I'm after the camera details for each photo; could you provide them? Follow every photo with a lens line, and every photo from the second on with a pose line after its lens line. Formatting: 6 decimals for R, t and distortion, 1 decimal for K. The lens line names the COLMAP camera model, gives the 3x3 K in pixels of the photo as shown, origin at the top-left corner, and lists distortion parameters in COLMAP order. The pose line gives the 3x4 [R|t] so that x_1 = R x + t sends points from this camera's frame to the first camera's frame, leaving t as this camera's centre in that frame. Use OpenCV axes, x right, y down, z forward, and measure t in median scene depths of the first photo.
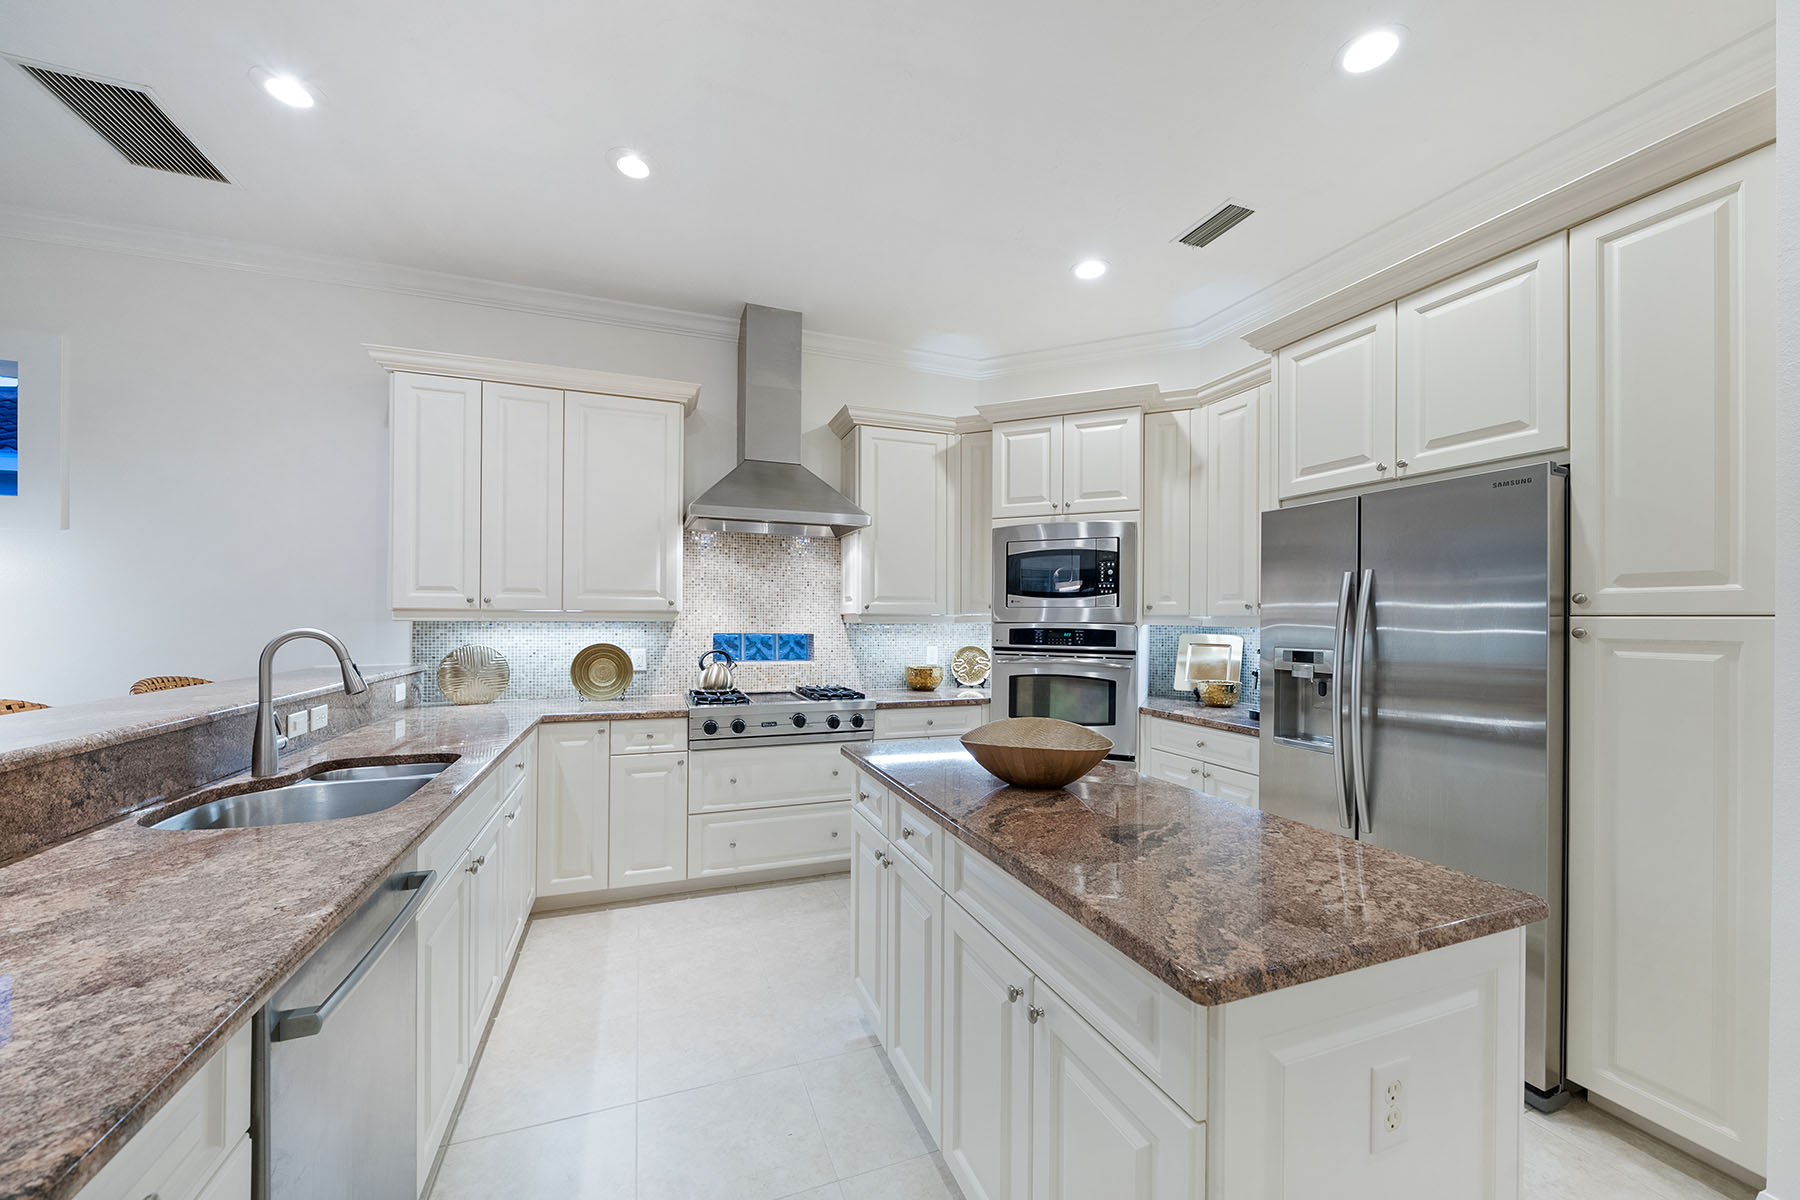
lens RADIAL K [[673.5, 0, 903.5], [0, 673.5, 615.8], [0, 0, 1]] dist [-0.002428, -0.000578]
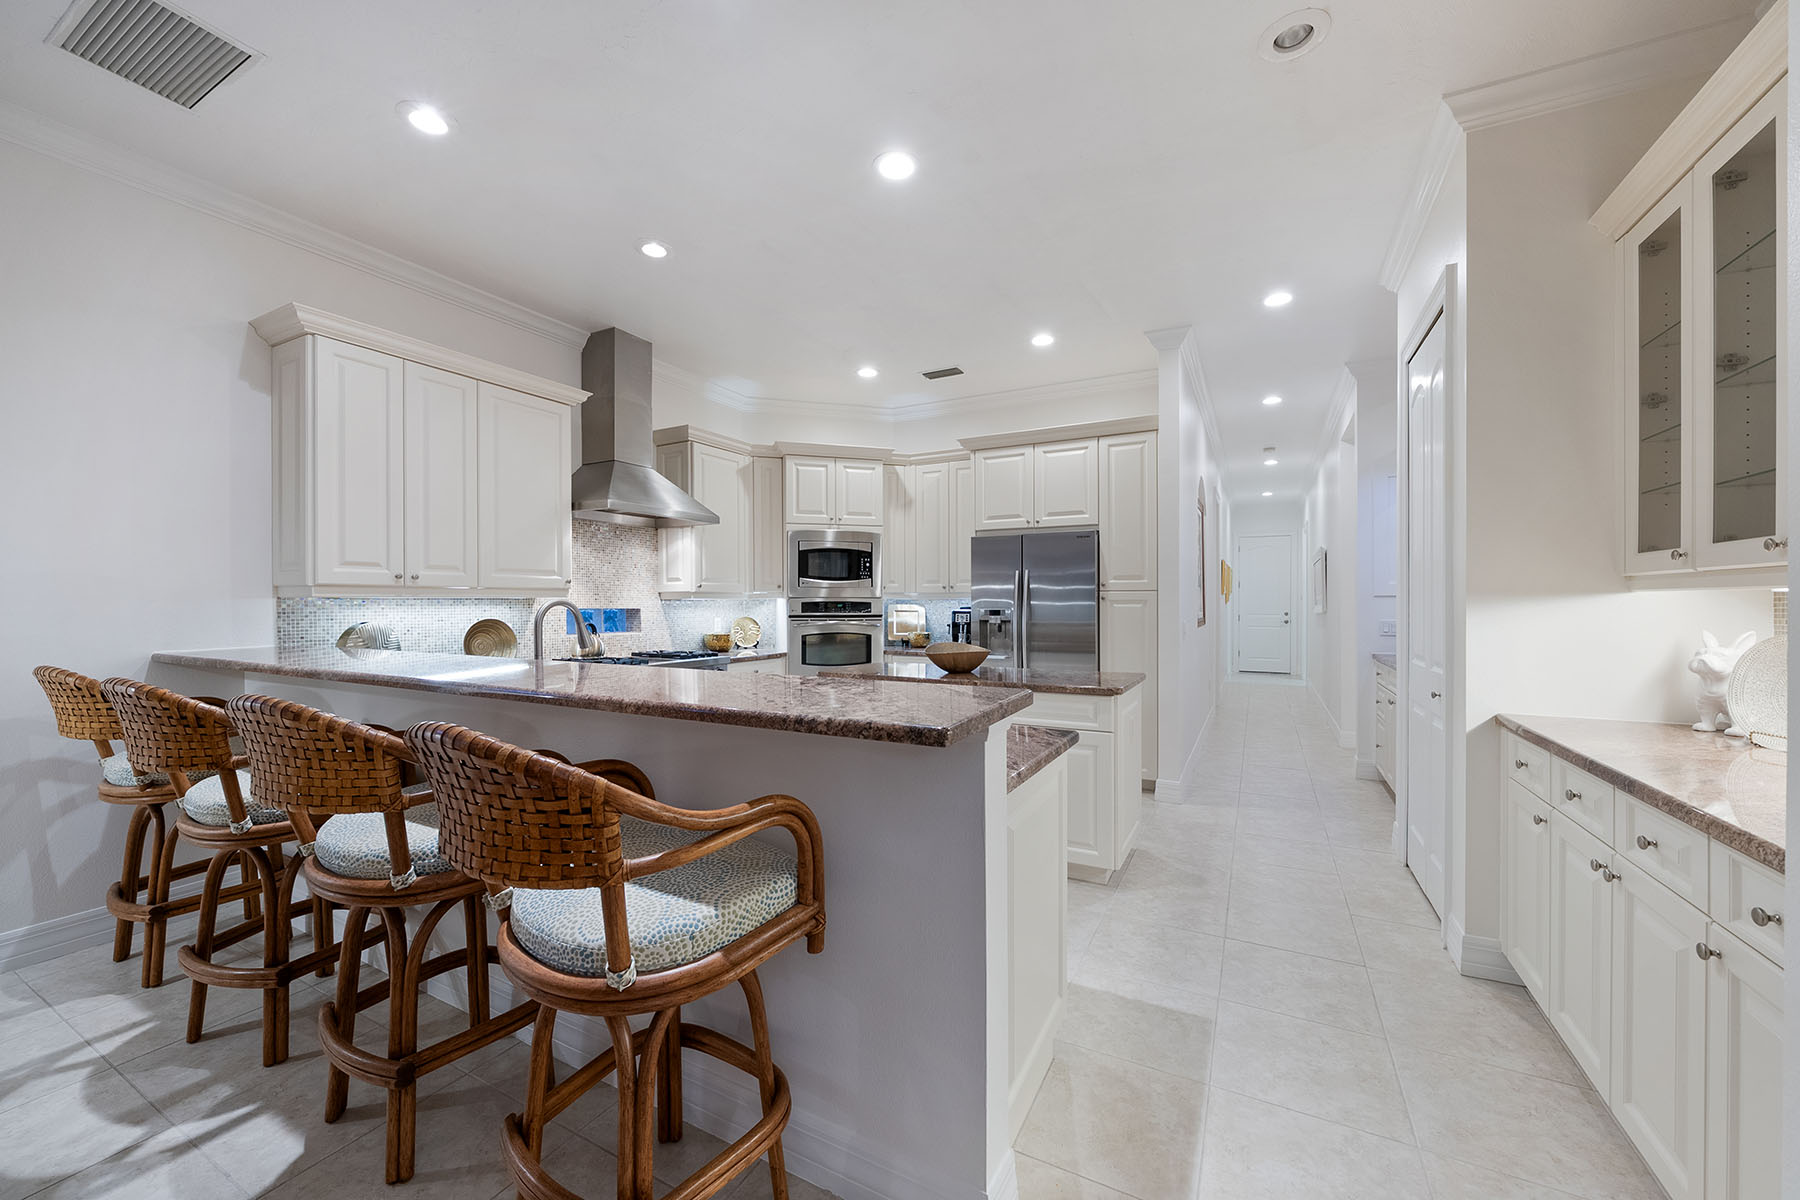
lens RADIAL K [[673.5, 0, 897.1], [0, 673.5, 606.2], [0, 0, 1]] dist [-0.002428, -0.000578]
pose [[0.759030, -0.012667, 0.650932, -0.640107], [0.003675, 0.999878, 0.015173, 0.007461], [-0.651045, -0.009124, 0.758984, -0.221468]]
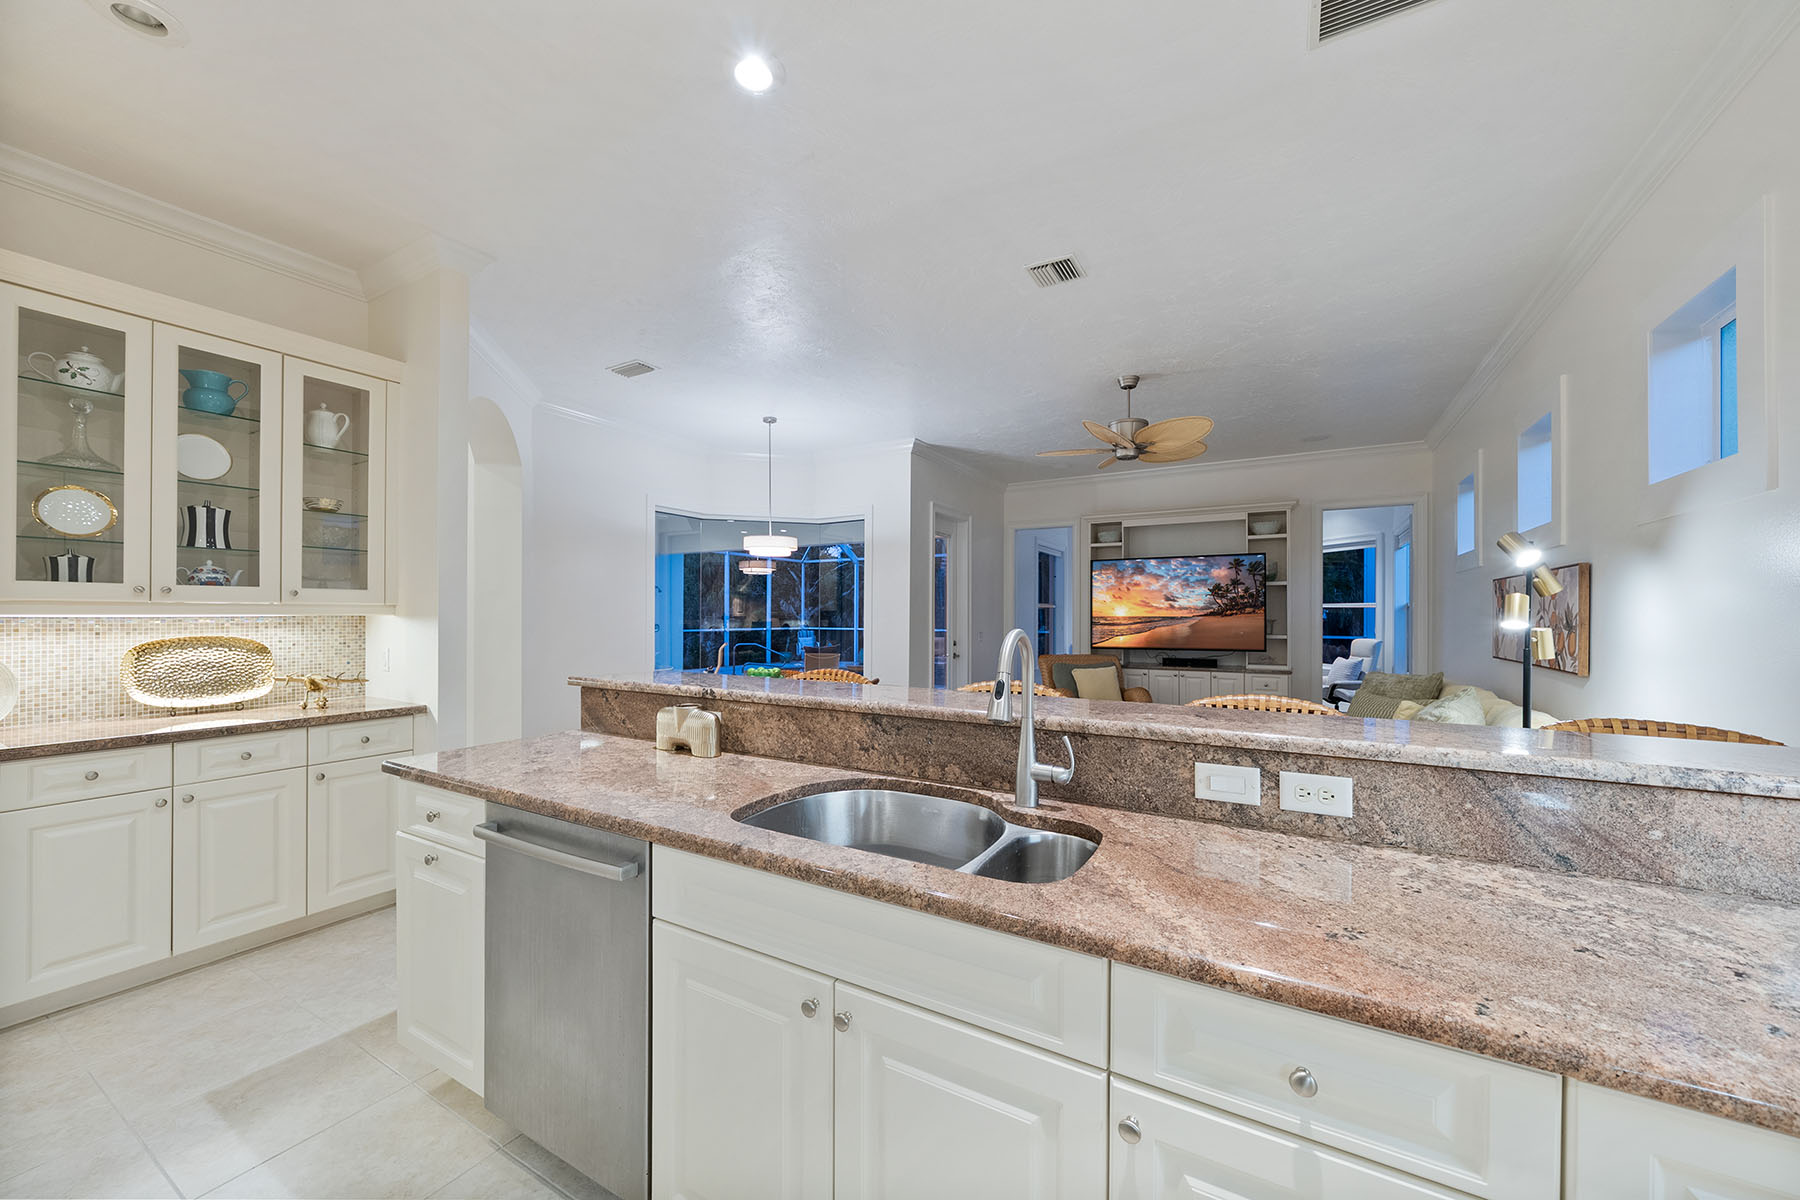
lens RADIAL K [[673.5, 0, 888.7], [0, 673.5, 616.9], [0, 0, 1]] dist [-0.002428, -0.000578]
pose [[-0.785000, -0.008778, -0.619434, -0.151730], [-0.008645, 0.999957, -0.003215, 0.003995], [0.619435, 0.002831, -0.785043, 0.788399]]
